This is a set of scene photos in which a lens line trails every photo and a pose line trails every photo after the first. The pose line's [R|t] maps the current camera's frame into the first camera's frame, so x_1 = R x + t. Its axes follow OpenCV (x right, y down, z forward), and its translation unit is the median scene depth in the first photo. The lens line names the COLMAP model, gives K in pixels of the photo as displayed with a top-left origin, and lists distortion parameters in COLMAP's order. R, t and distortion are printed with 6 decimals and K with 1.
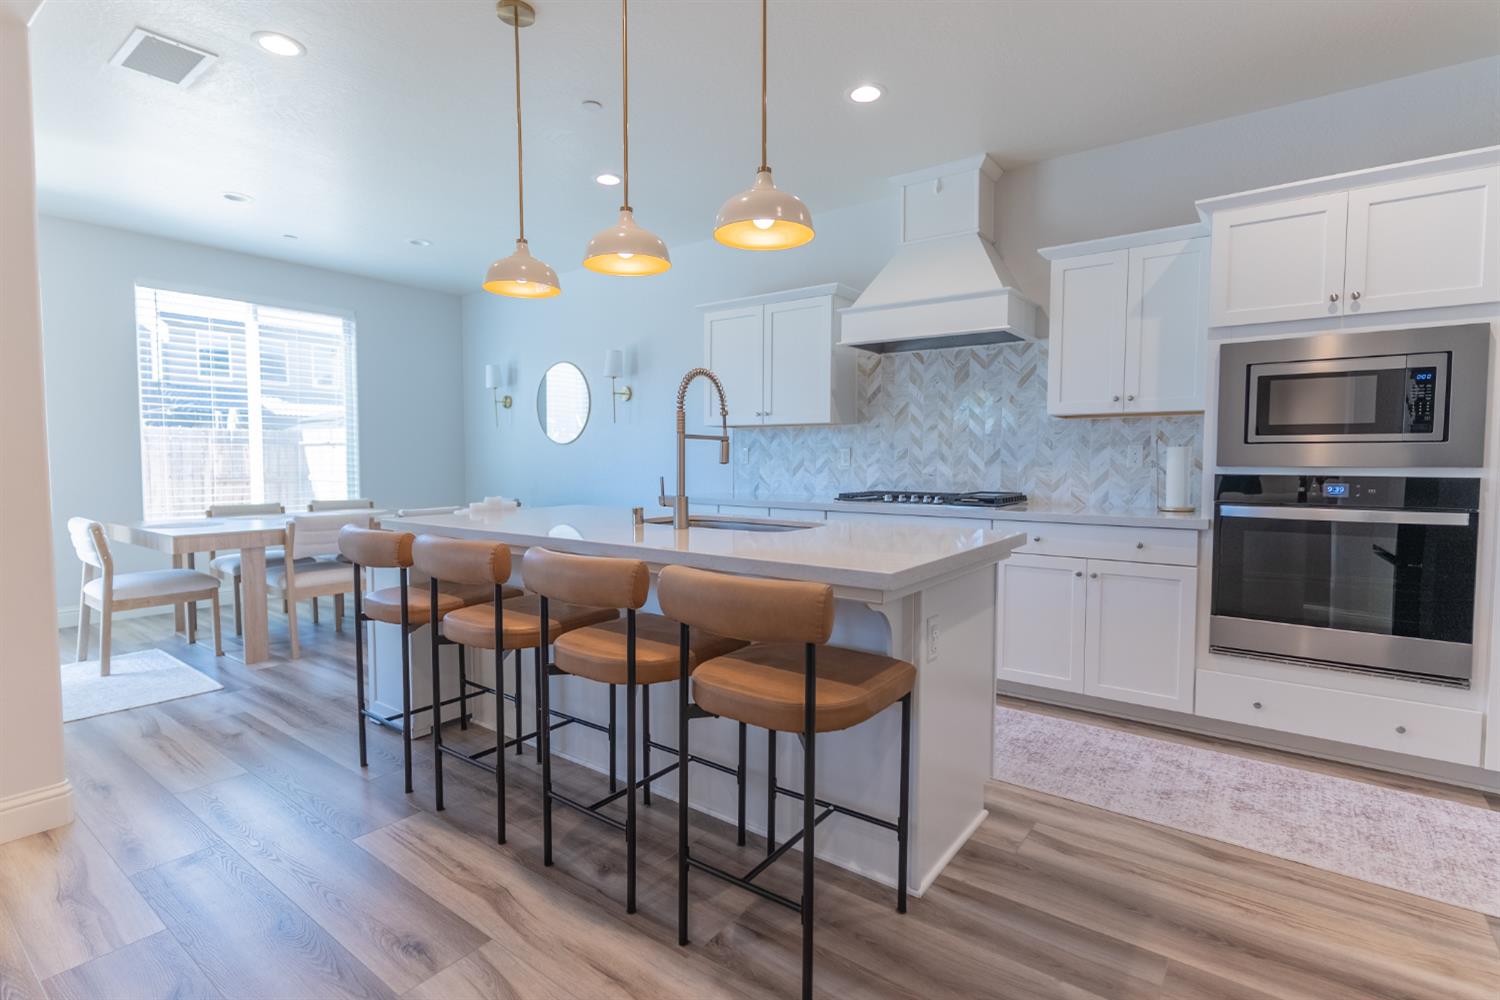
lens RADIAL K [[720.3, 0, 749.2], [0, 720.3, 493.5], [0, 0, 1]] dist [-0.001886, -0.000233]
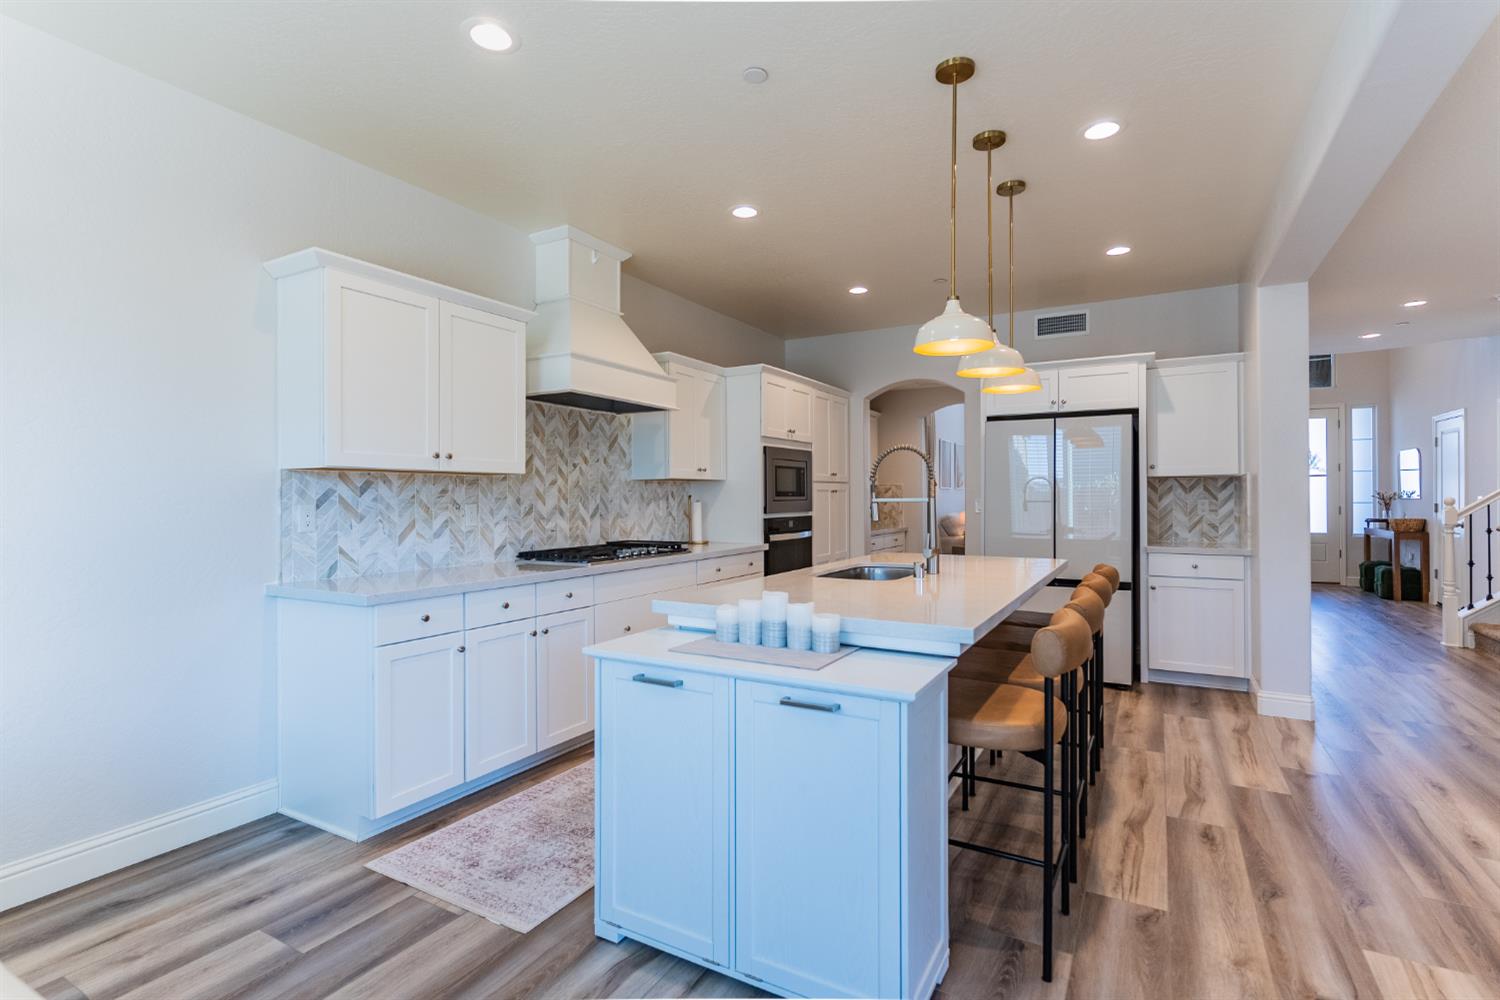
lens RADIAL K [[720.3, 0, 745.5], [0, 720.3, 494.4], [0, 0, 1]] dist [-0.001886, -0.000233]
pose [[-0.125633, 0.001723, 0.992075, -0.780538], [0.053738, 0.998542, 0.005071, -0.068050], [-0.990620, 0.053949, -0.125542, 0.889874]]
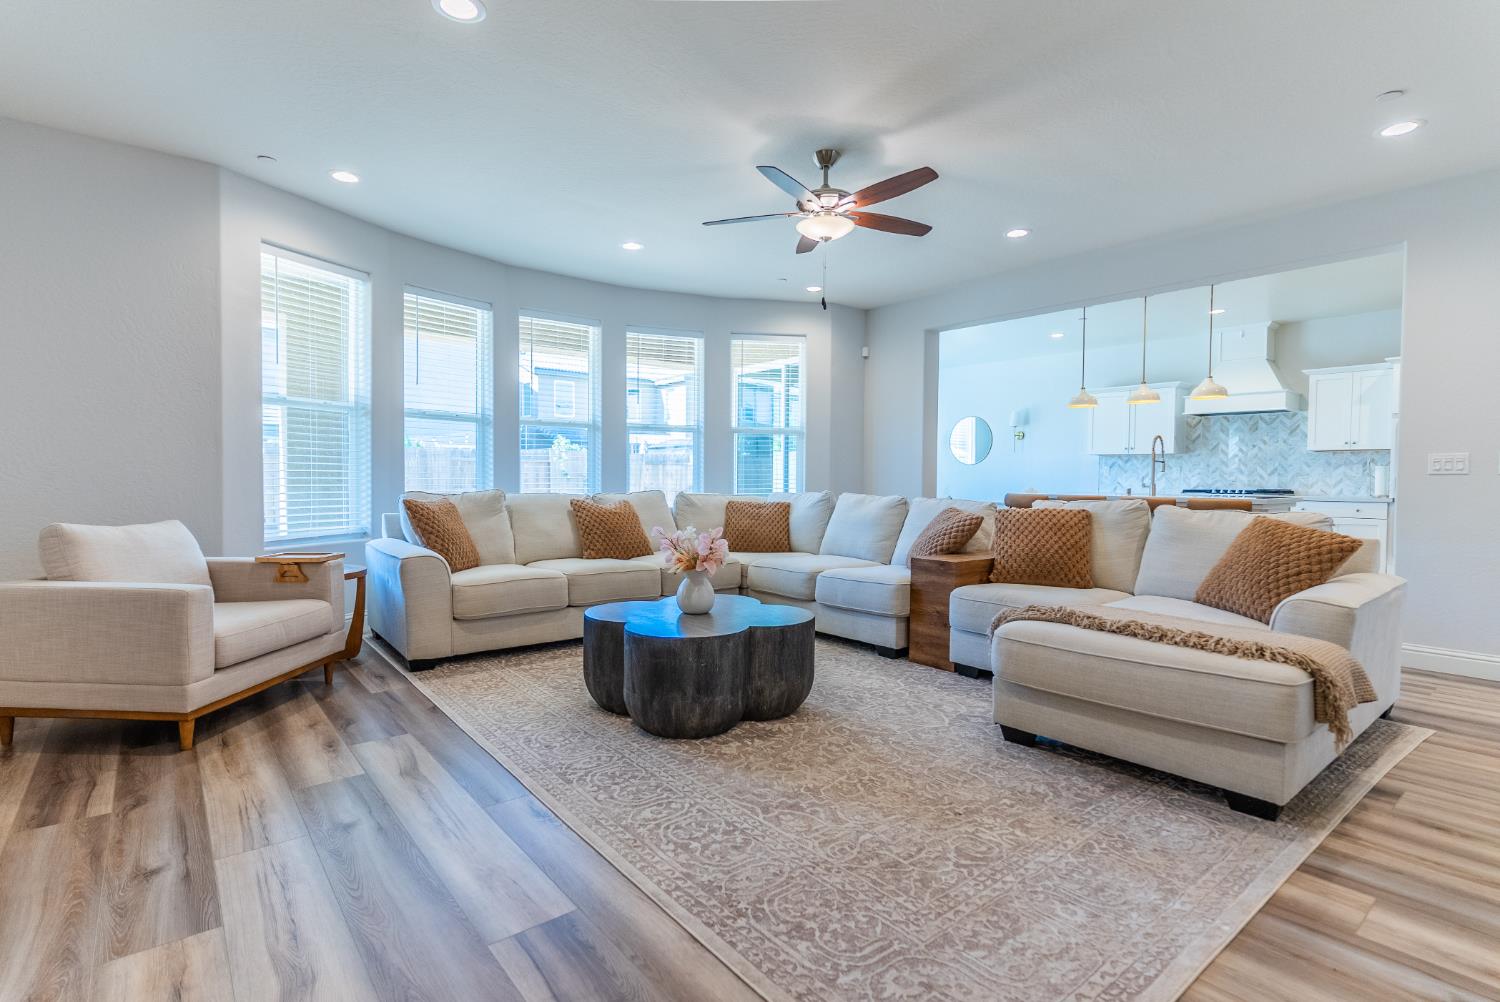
lens RADIAL K [[720.3, 0, 743.3], [0, 720.3, 498.4], [0, 0, 1]] dist [-0.001886, -0.000233]
pose [[0.969709, 0.010860, -0.244022, -0.551030], [-0.016282, 0.999663, -0.020216, 0.081468], [0.243720, 0.023576, 0.969559, -1.179514]]
